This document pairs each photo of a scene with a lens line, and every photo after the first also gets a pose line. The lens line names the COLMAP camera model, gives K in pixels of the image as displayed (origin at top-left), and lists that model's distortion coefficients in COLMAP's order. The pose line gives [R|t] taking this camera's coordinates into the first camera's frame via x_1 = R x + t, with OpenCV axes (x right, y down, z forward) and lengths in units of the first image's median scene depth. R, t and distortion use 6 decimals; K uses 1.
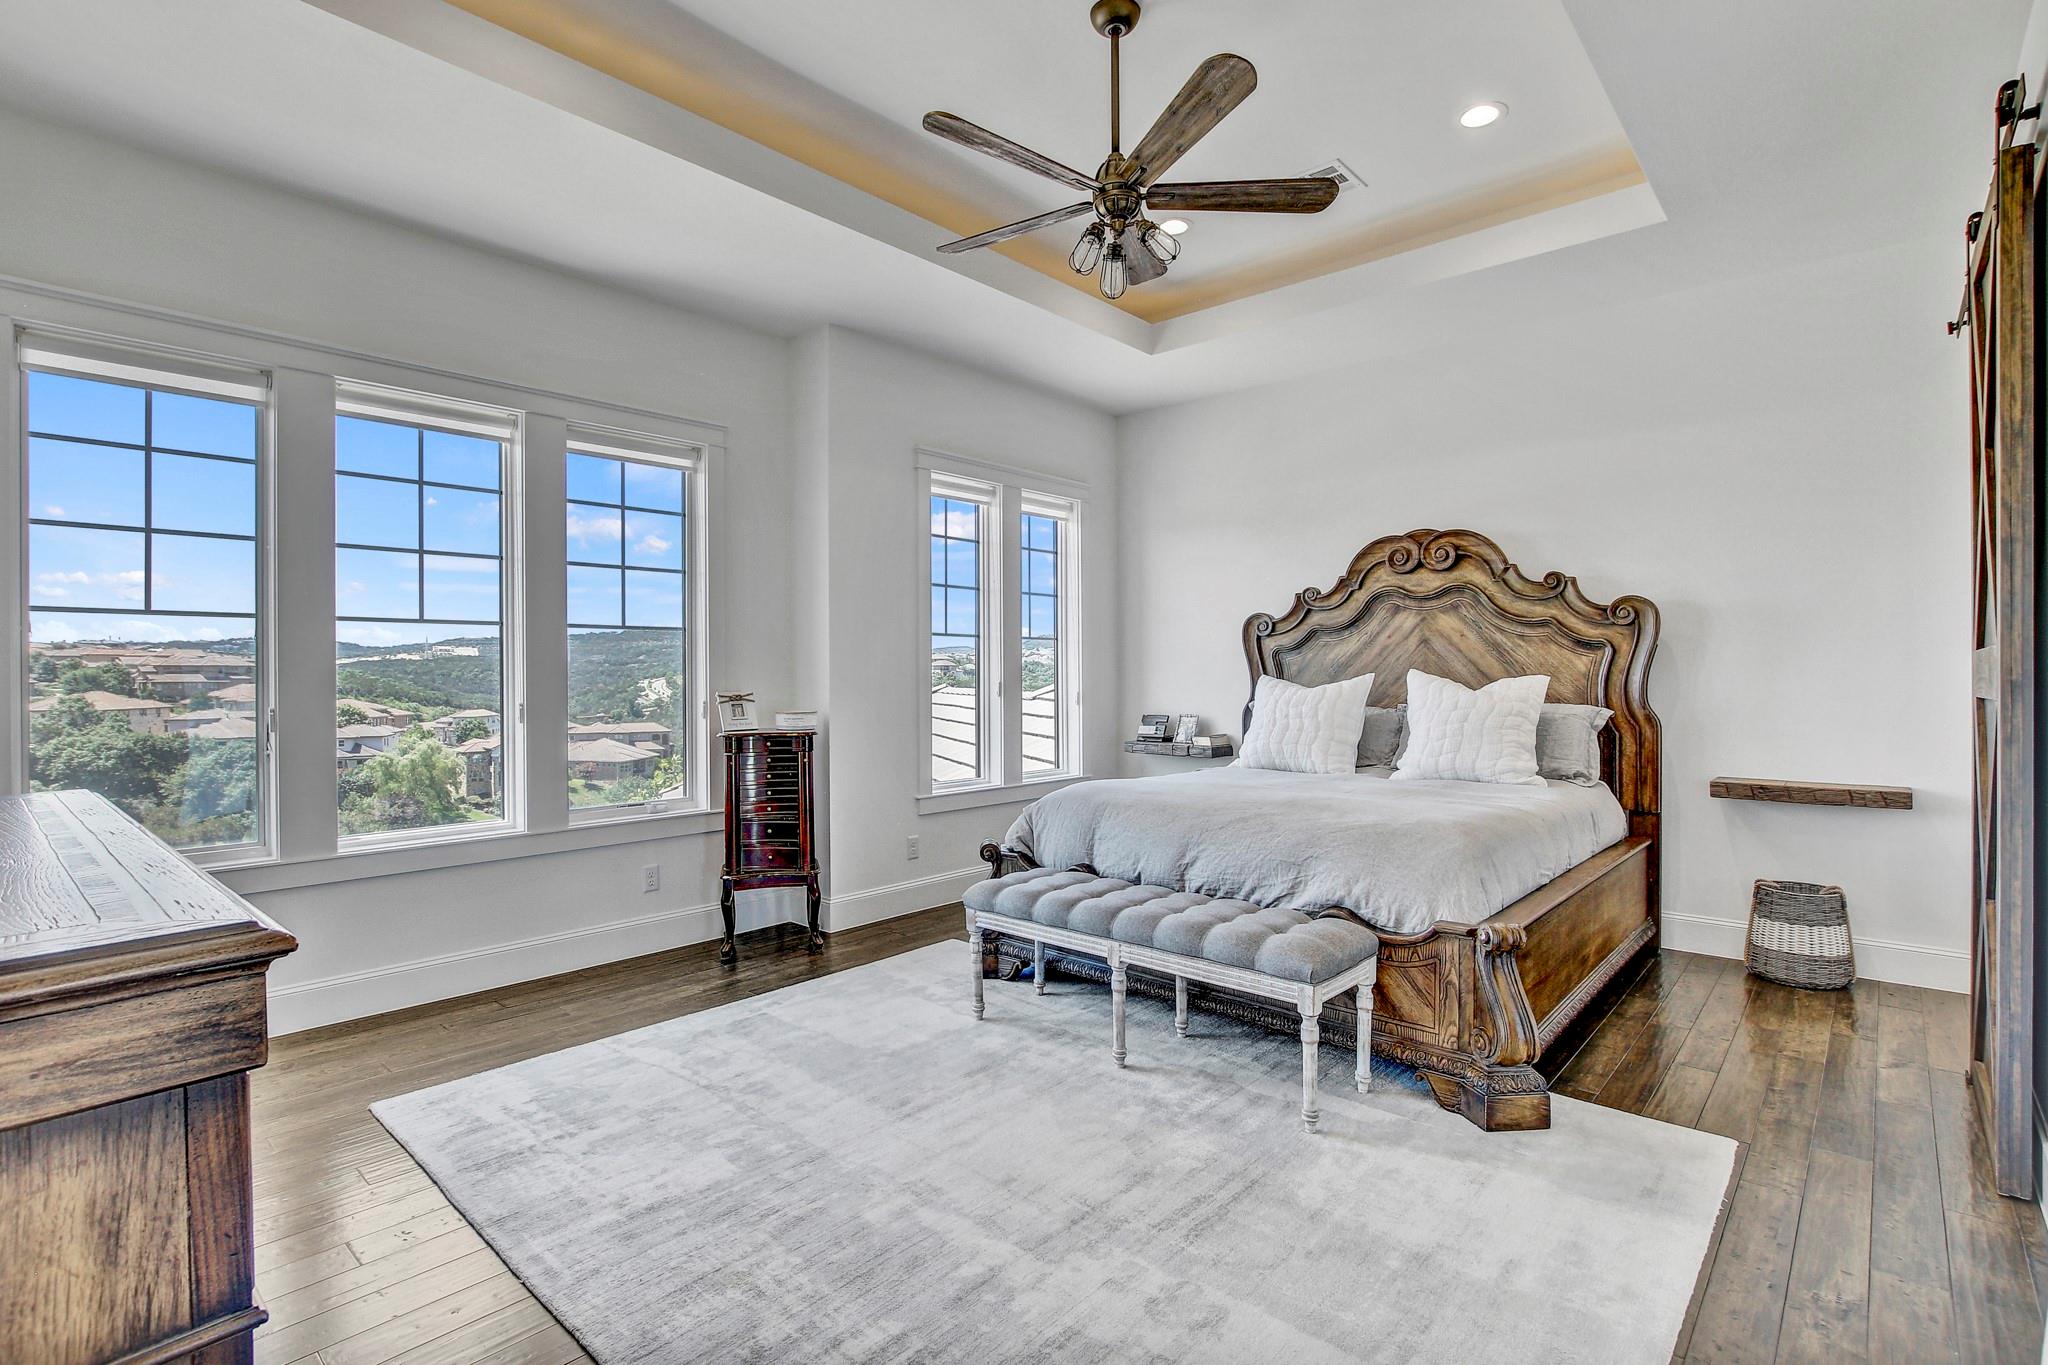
lens RADIAL K [[963.4, 0, 1023.1], [0, 963.4, 685.1], [0, 0, 1]] dist [-0.011349, -0.000207]
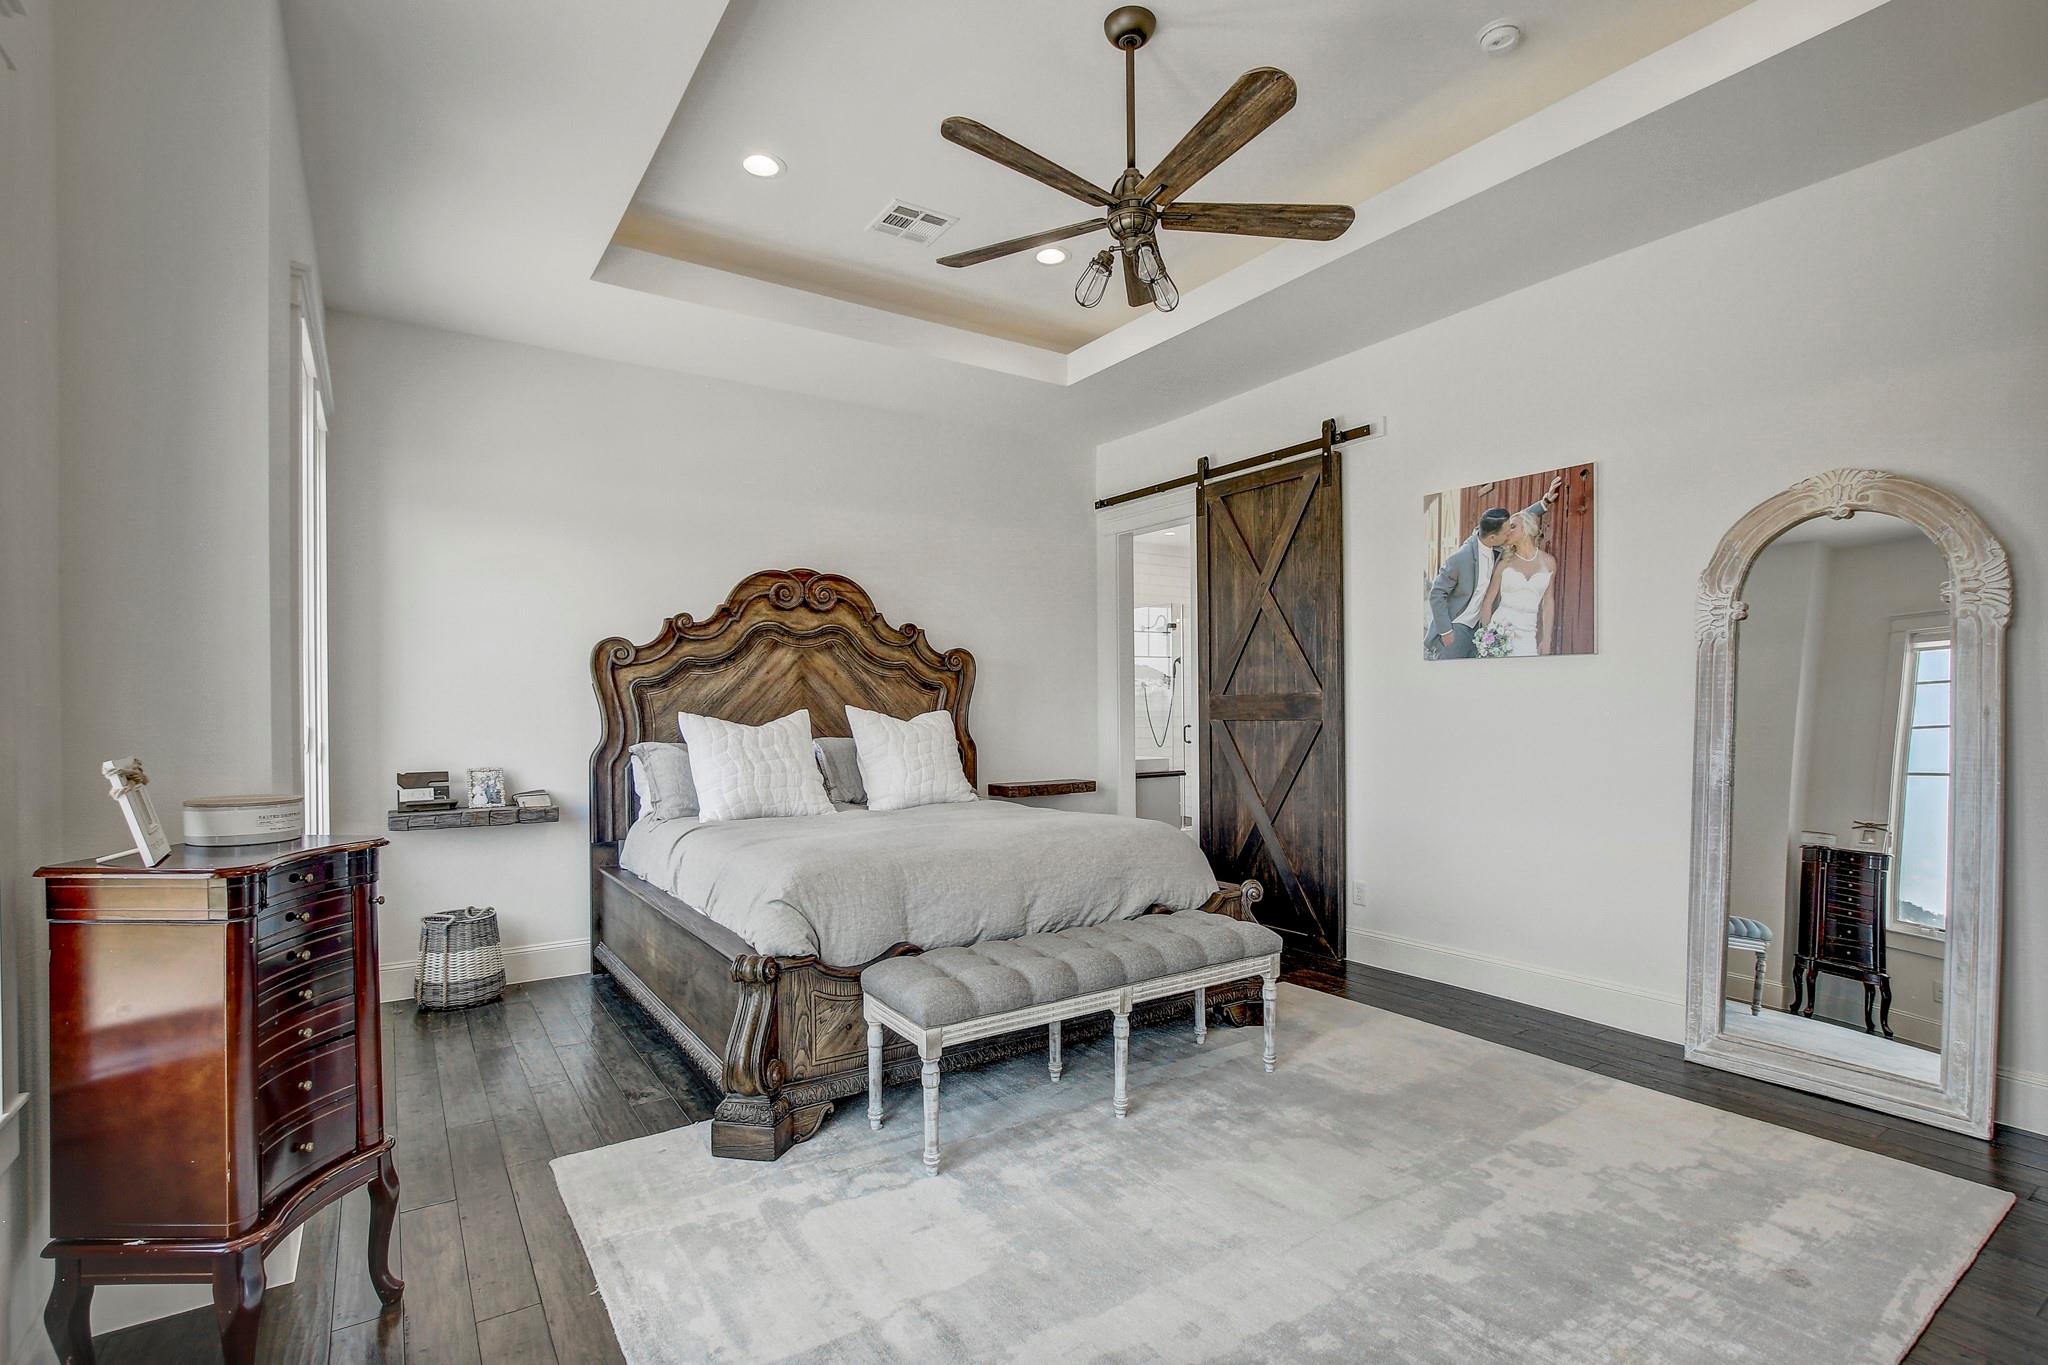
lens RADIAL K [[965.6, 0, 1025.7], [0, 965.6, 704.4], [0, 0, 1]] dist [-0.011148, 0.000448]
pose [[0.237991, 0.003581, 0.971261, -0.544244], [0.016207, 0.999839, -0.007658, -0.006428], [-0.971132, 0.017564, 0.237895, 0.542750]]
